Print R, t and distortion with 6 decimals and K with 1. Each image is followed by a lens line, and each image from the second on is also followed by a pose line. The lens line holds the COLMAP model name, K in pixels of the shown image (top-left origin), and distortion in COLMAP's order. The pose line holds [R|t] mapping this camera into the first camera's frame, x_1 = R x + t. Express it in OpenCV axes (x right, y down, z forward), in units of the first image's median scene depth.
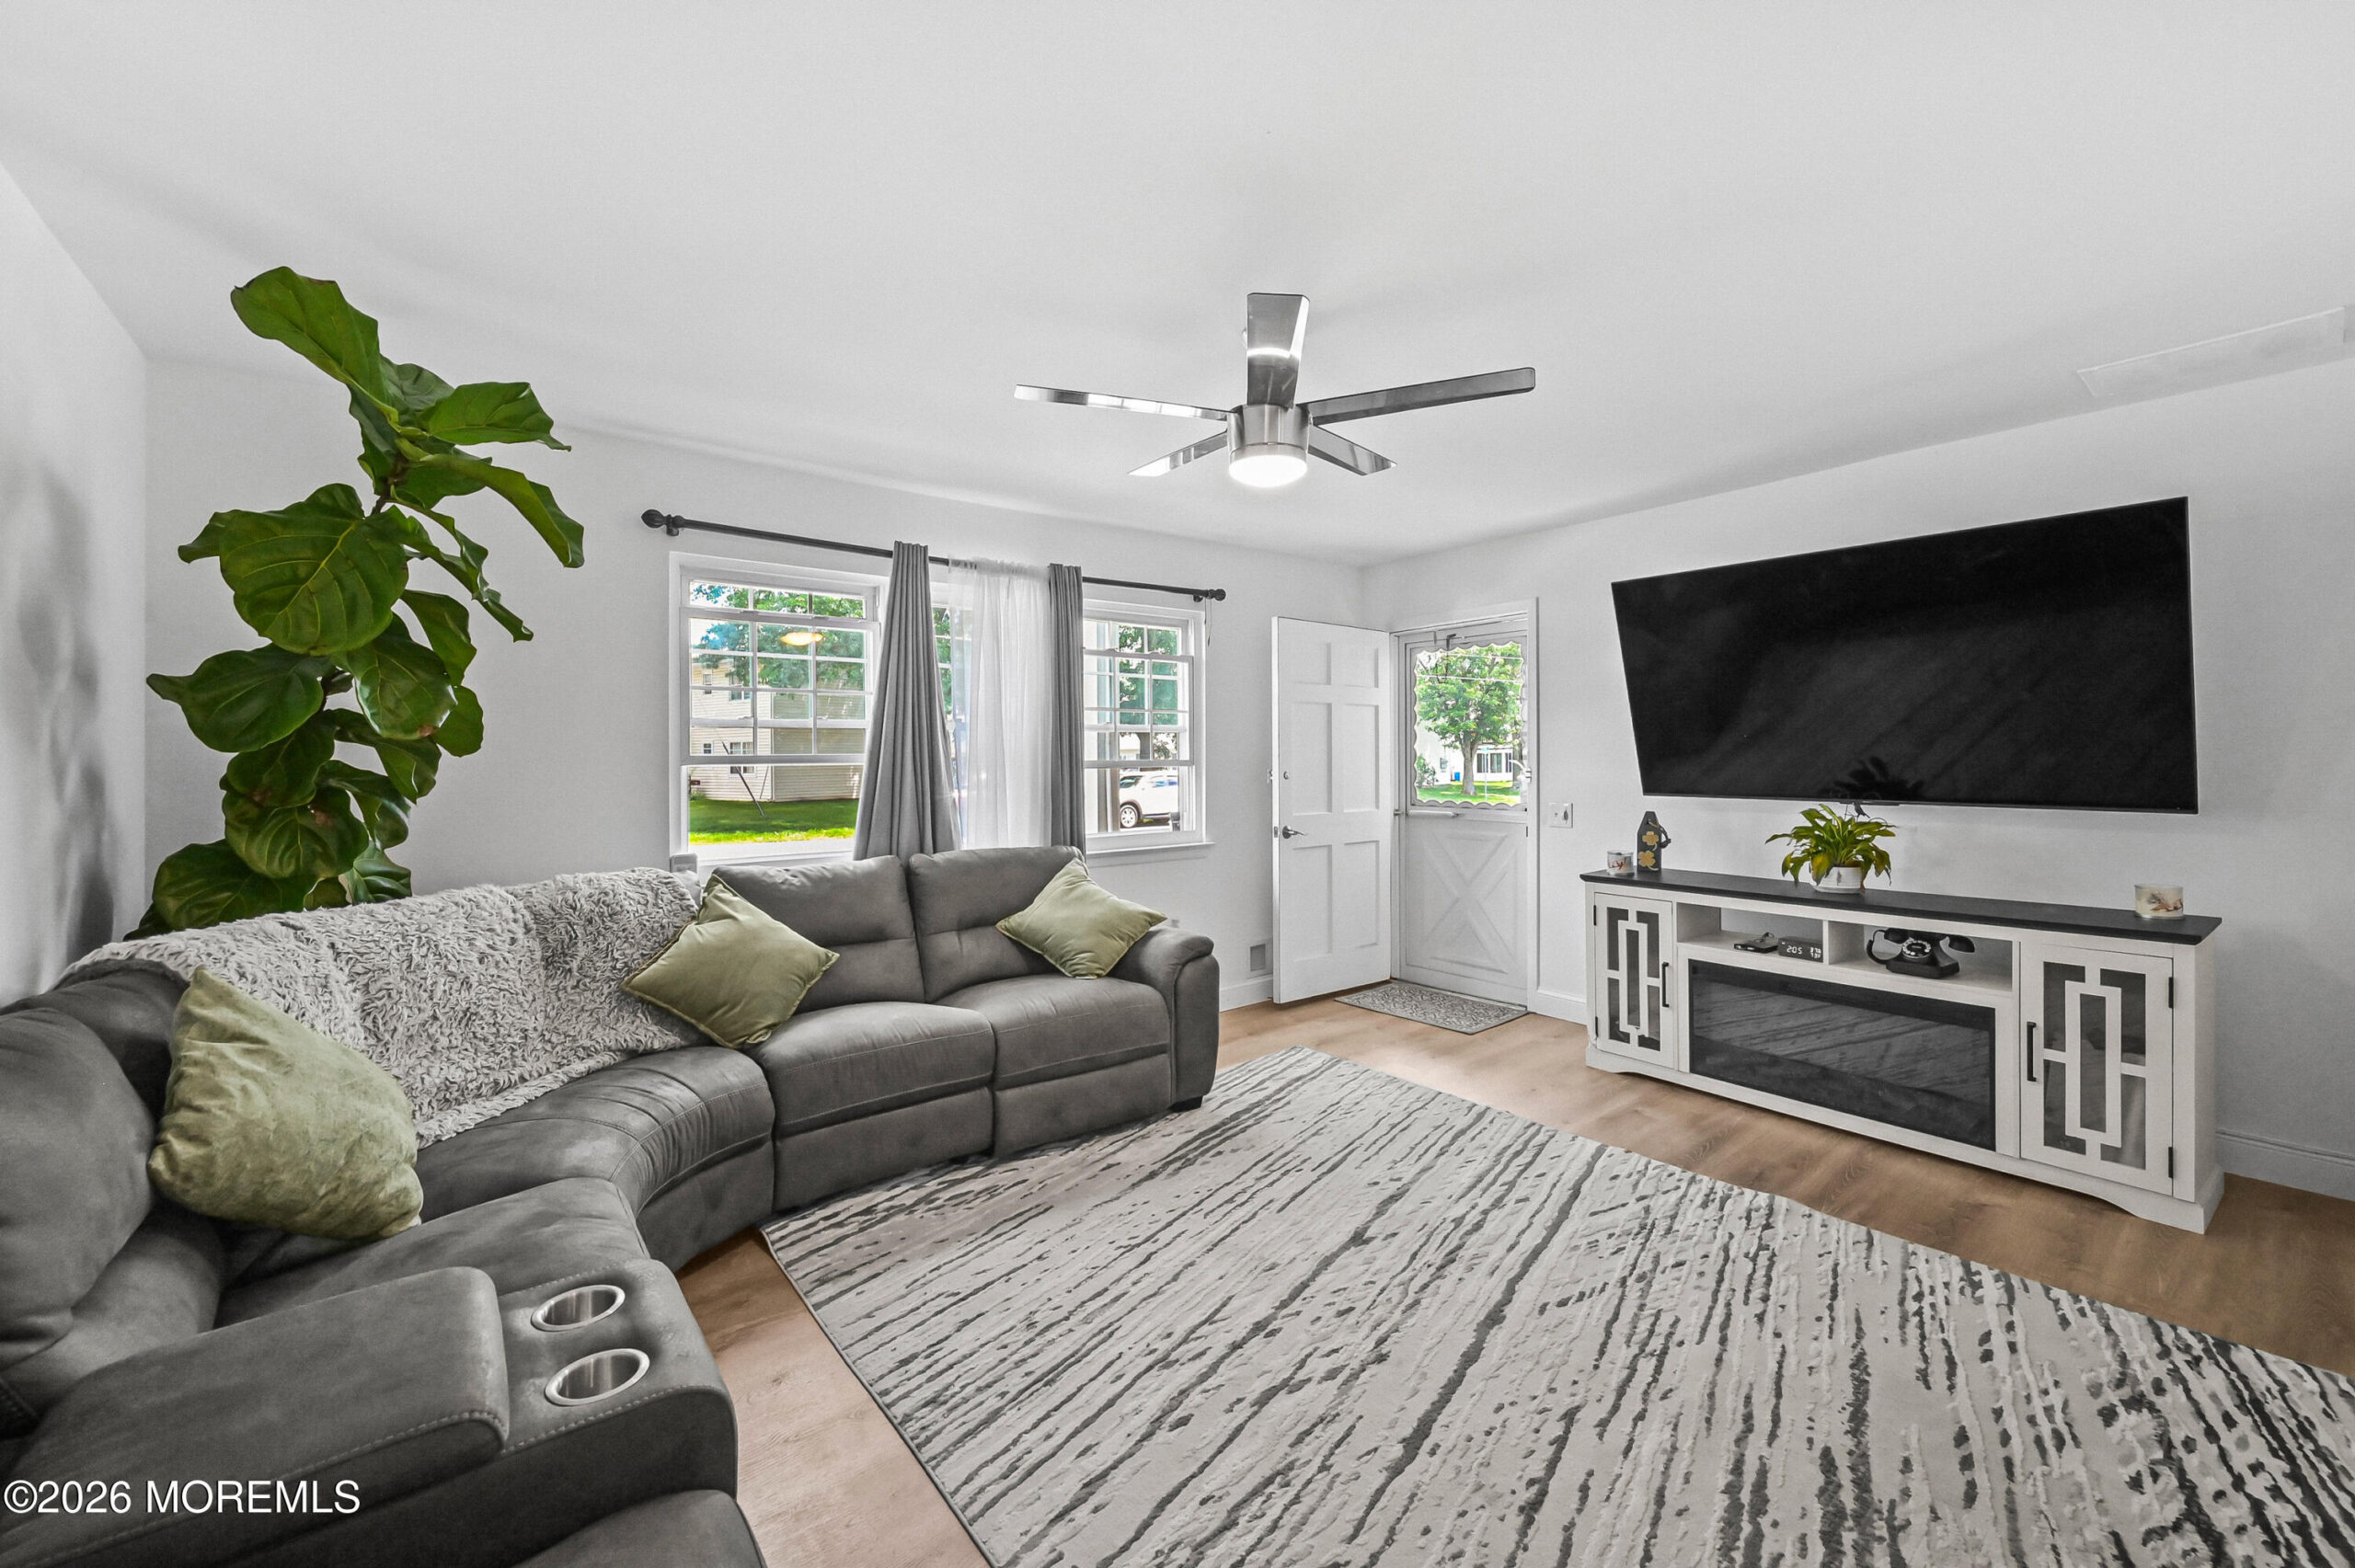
lens RADIAL K [[938.5, 0, 1202.8], [0, 938.5, 768.8], [0, 0, 1]] dist [-0.000756, 0.000058]
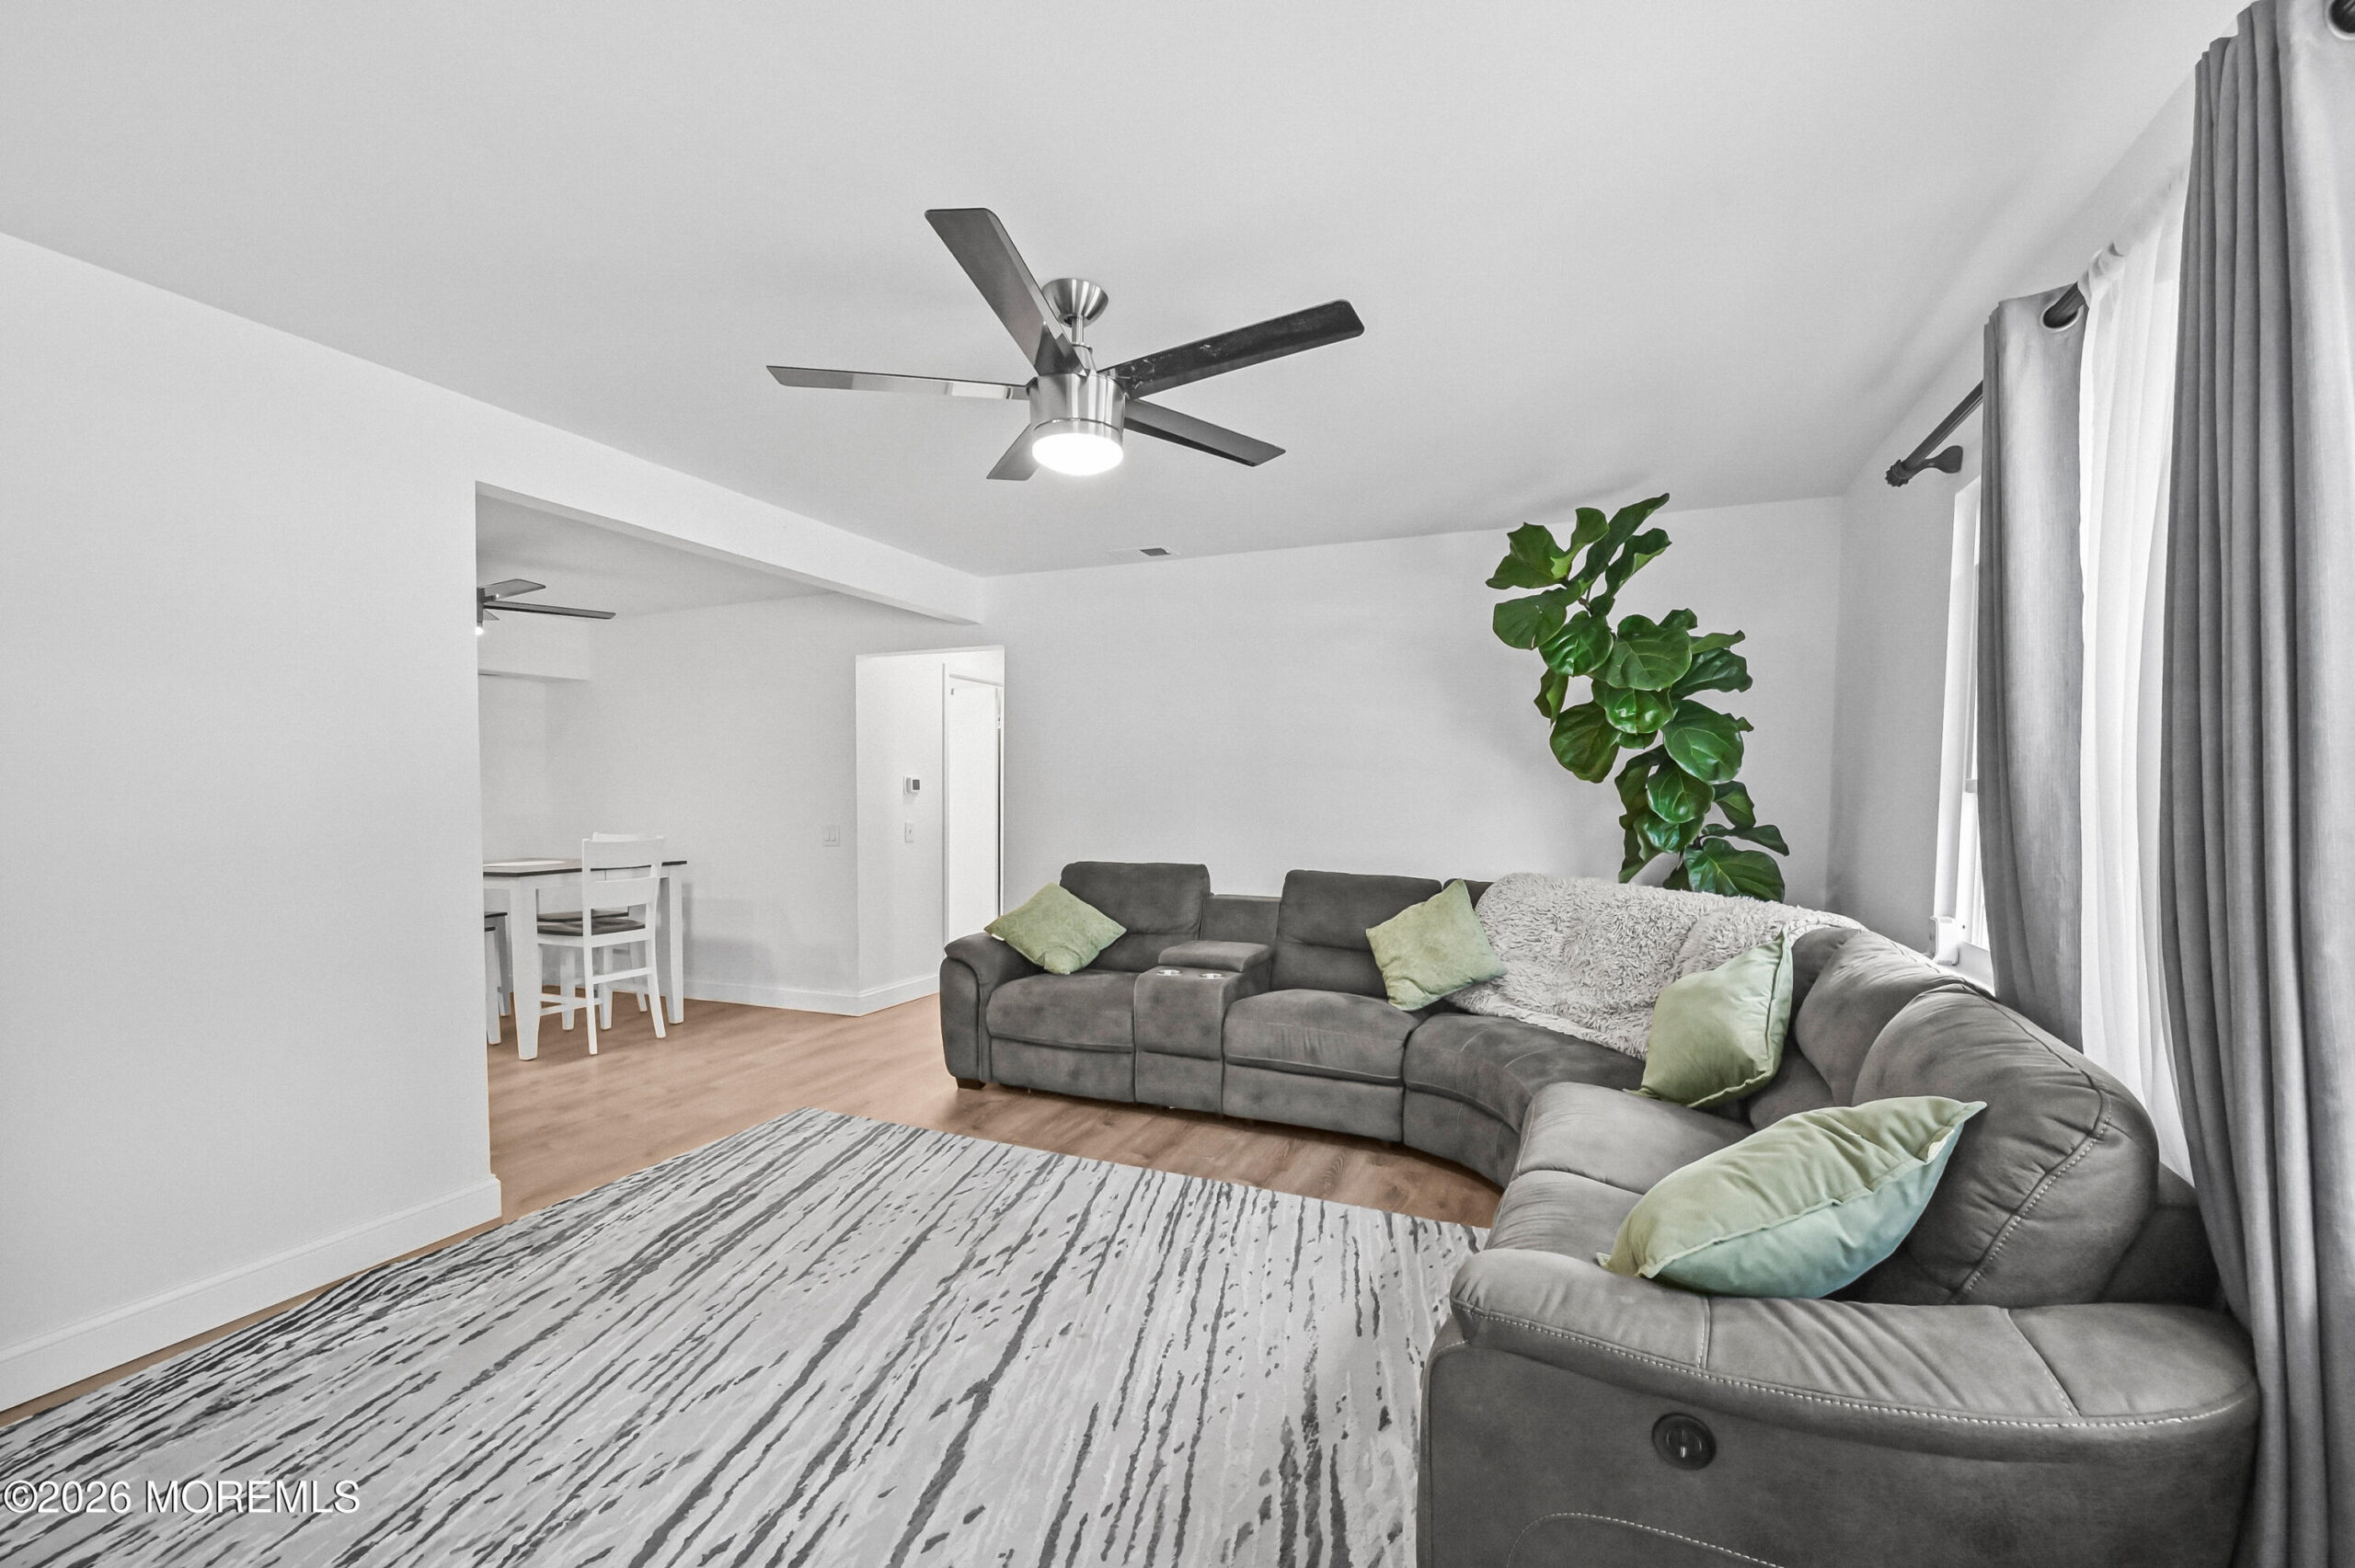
lens RADIAL K [[938.5, 0, 1202.8], [0, 938.5, 768.8], [0, 0, 1]] dist [-0.000756, 0.000058]
pose [[-0.882060, -0.003490, -0.471125, 0.367125], [0.001733, 0.999942, -0.010651, -0.023532], [0.471135, -0.010211, -0.882002, 1.746456]]
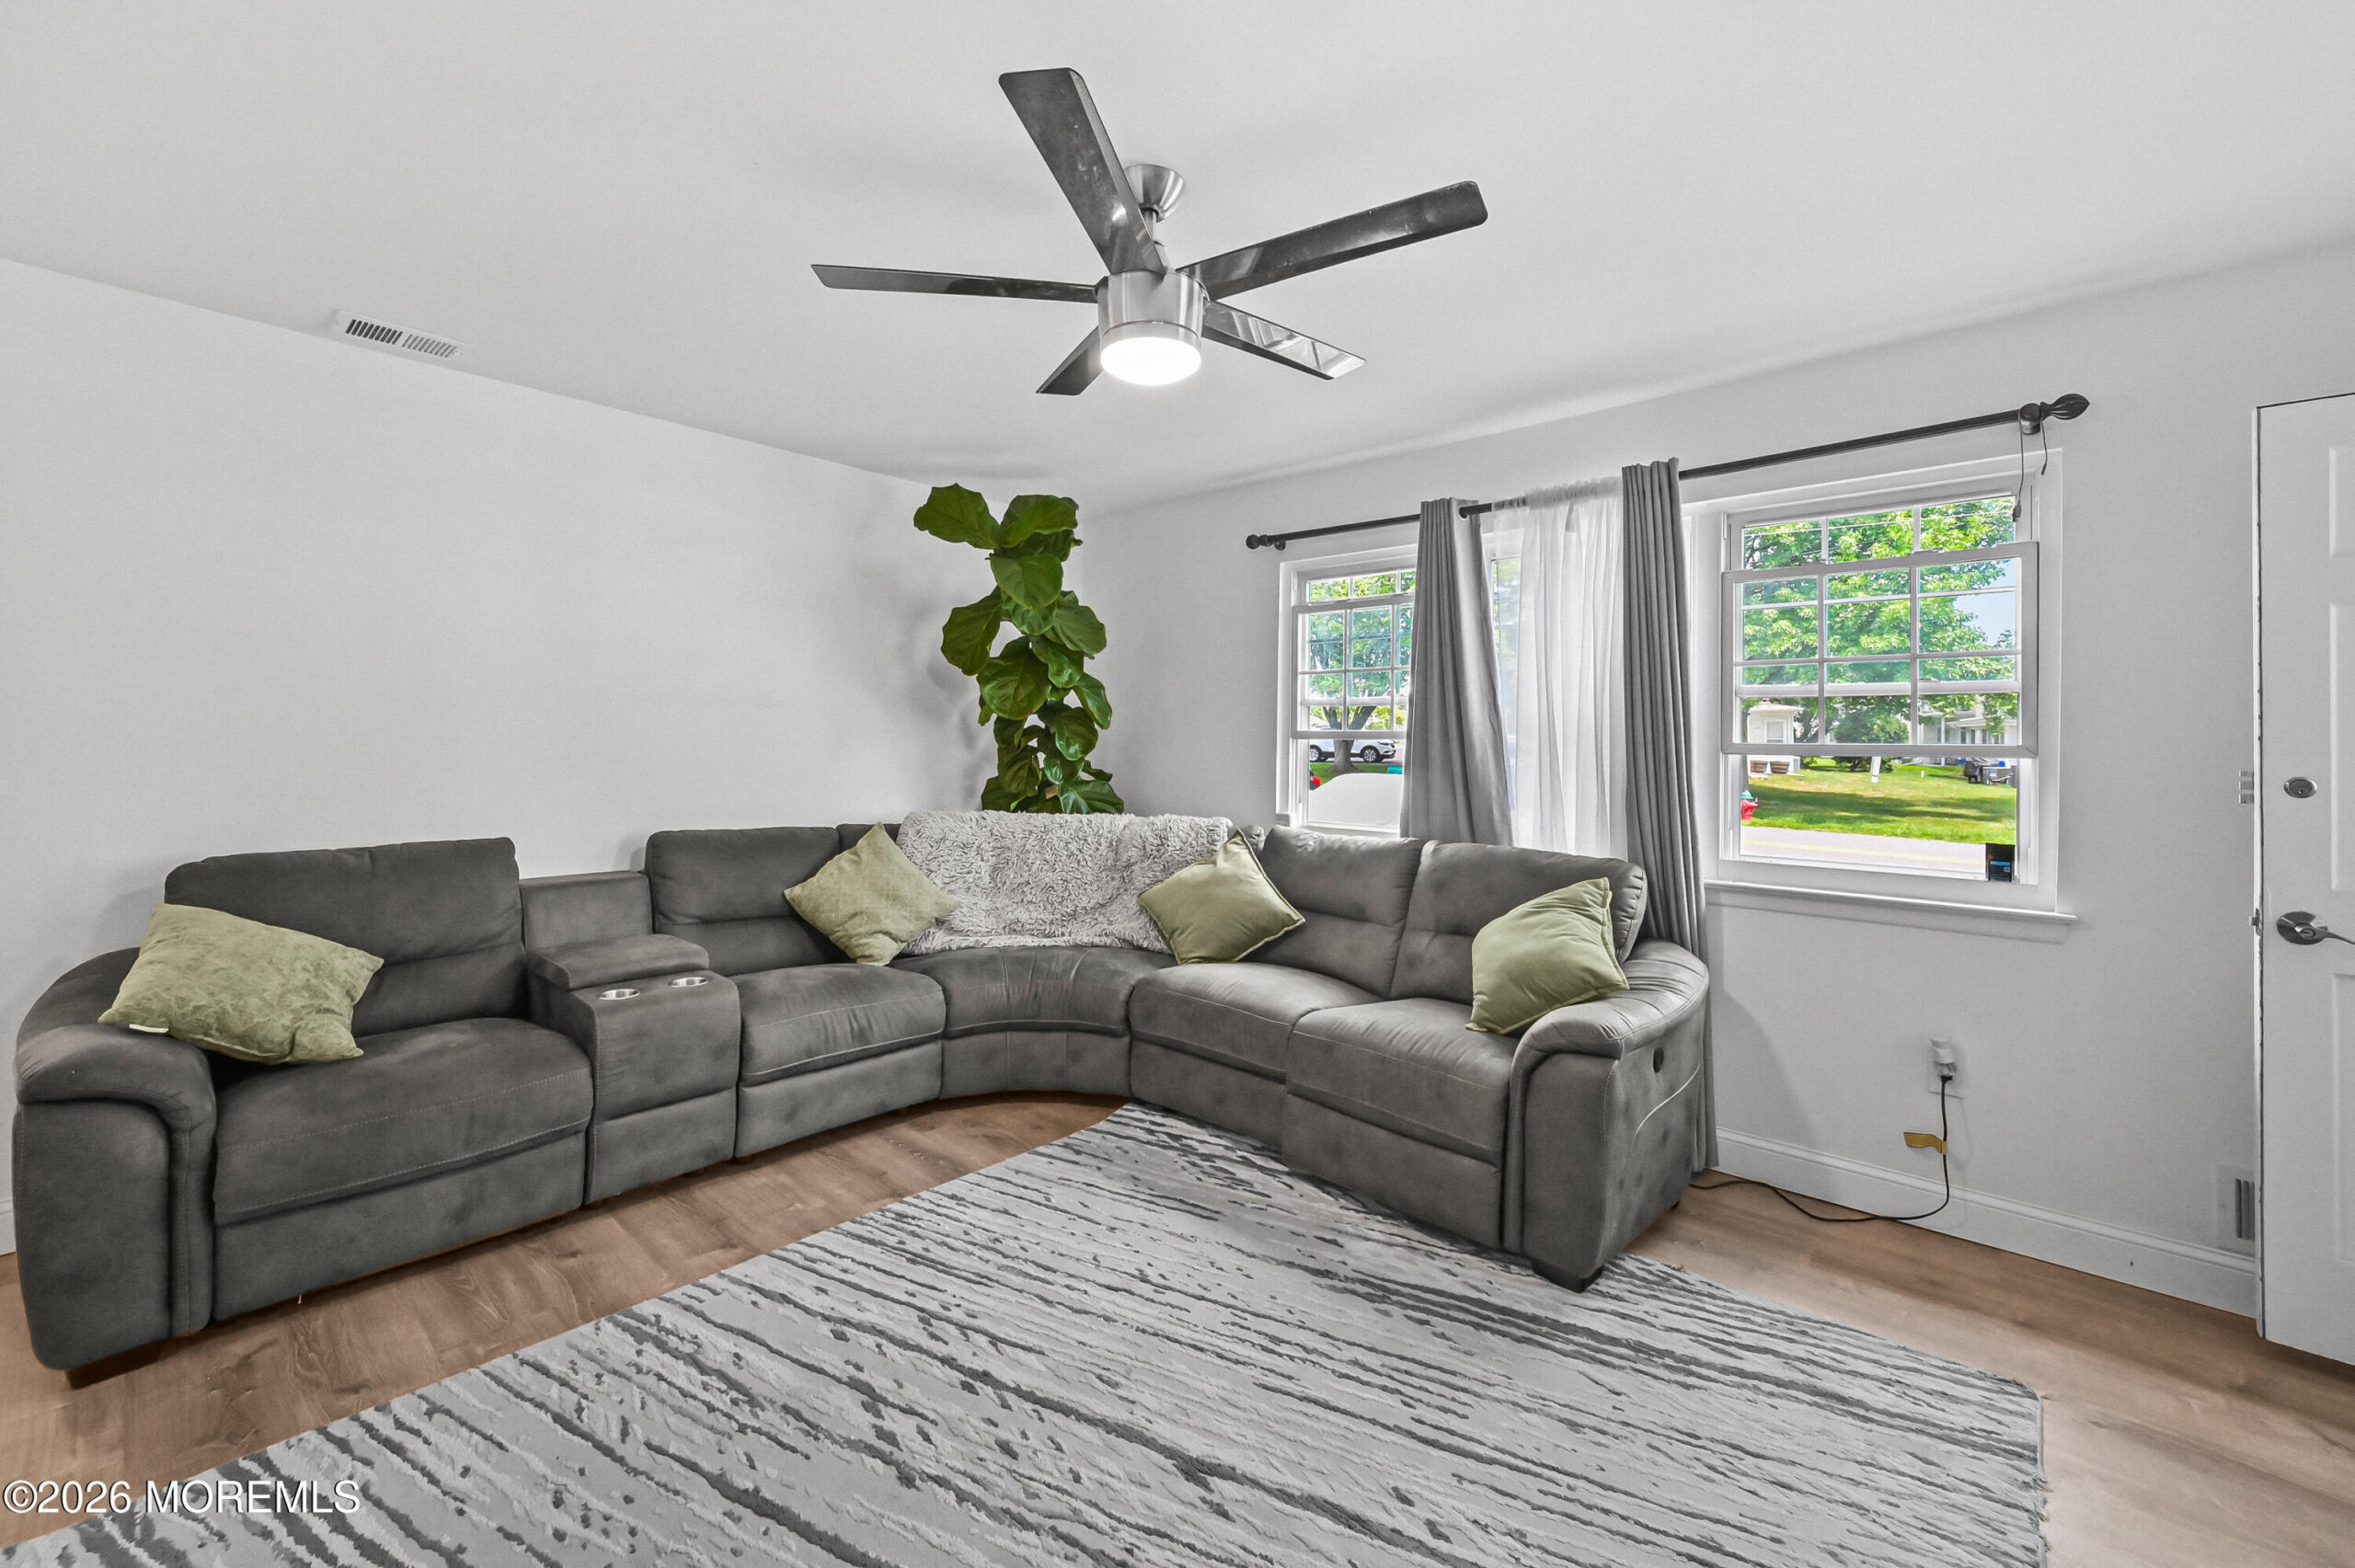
lens RADIAL K [[955.5, 0, 1159.0], [0, 955.5, 725.1], [0, 0, 1]] dist [-0.003426, -0.000352]
pose [[0.140099, -0.003119, -0.990133, 0.793941], [-0.024169, 0.999686, -0.006569, -0.010598], [0.989843, 0.024851, 0.139979, 0.839242]]
